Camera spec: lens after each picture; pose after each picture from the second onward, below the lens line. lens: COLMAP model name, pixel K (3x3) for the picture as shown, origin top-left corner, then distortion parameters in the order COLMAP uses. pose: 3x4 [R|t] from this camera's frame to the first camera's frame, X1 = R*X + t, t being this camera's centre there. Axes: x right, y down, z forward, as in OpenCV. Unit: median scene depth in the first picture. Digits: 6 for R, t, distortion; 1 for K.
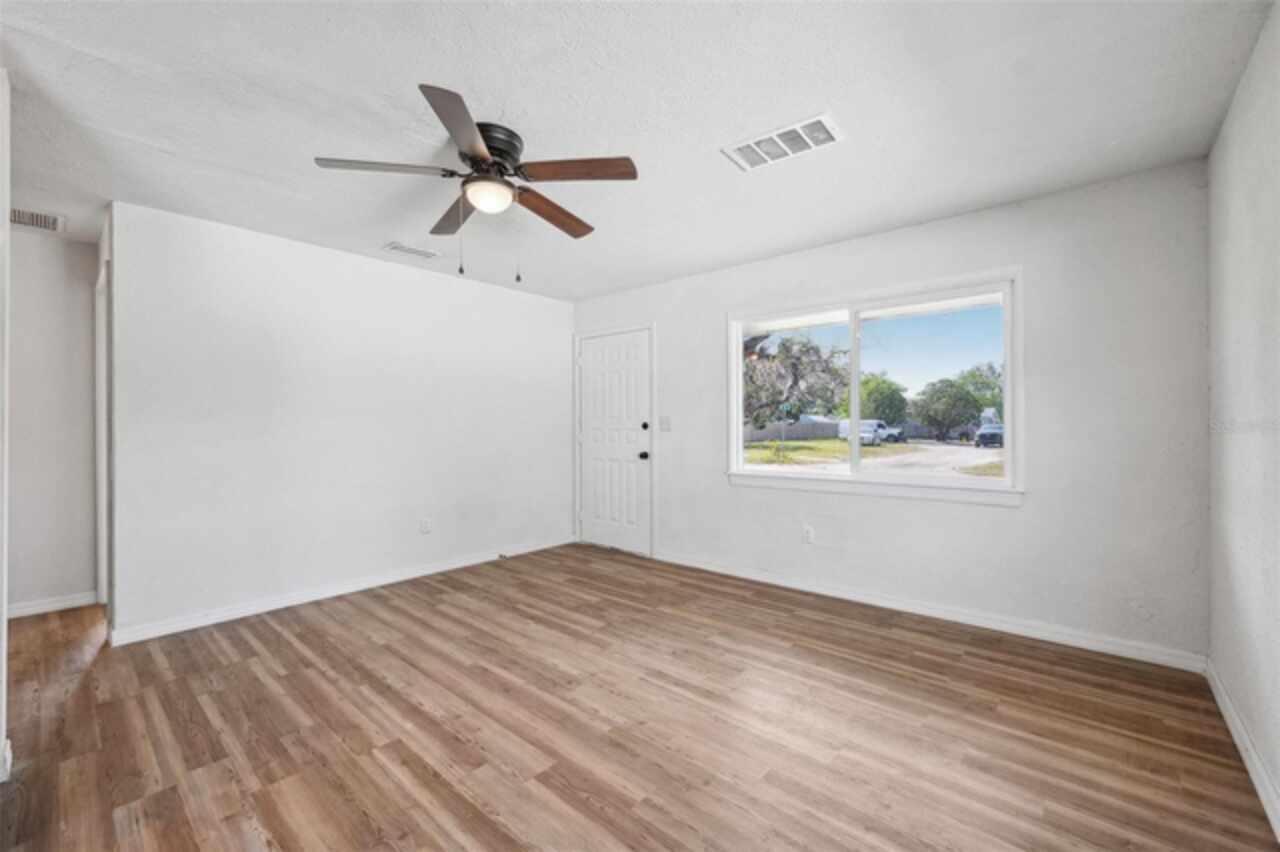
lens RADIAL K [[527.5, 0, 640.2], [0, 527.5, 423.5], [0, 0, 1]] dist [-0.012994, -0.000138]
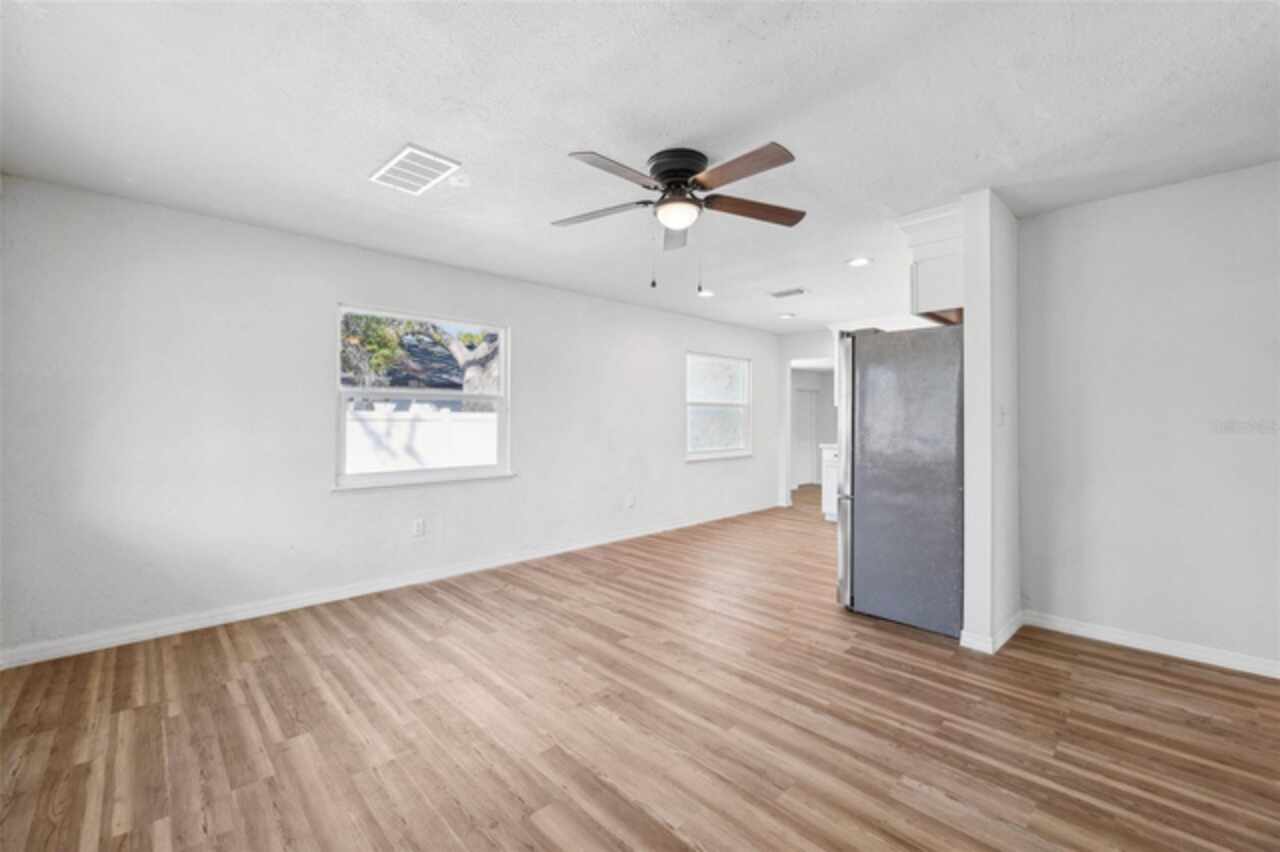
lens RADIAL K [[527.5, 0, 639.4], [0, 527.5, 425.4], [0, 0, 1]] dist [-0.012994, -0.000138]
pose [[-0.996223, 0.006458, 0.086594, -0.275099], [0.006880, 0.999966, 0.004572, -0.000744], [-0.086562, 0.005150, -0.996233, 1.914501]]
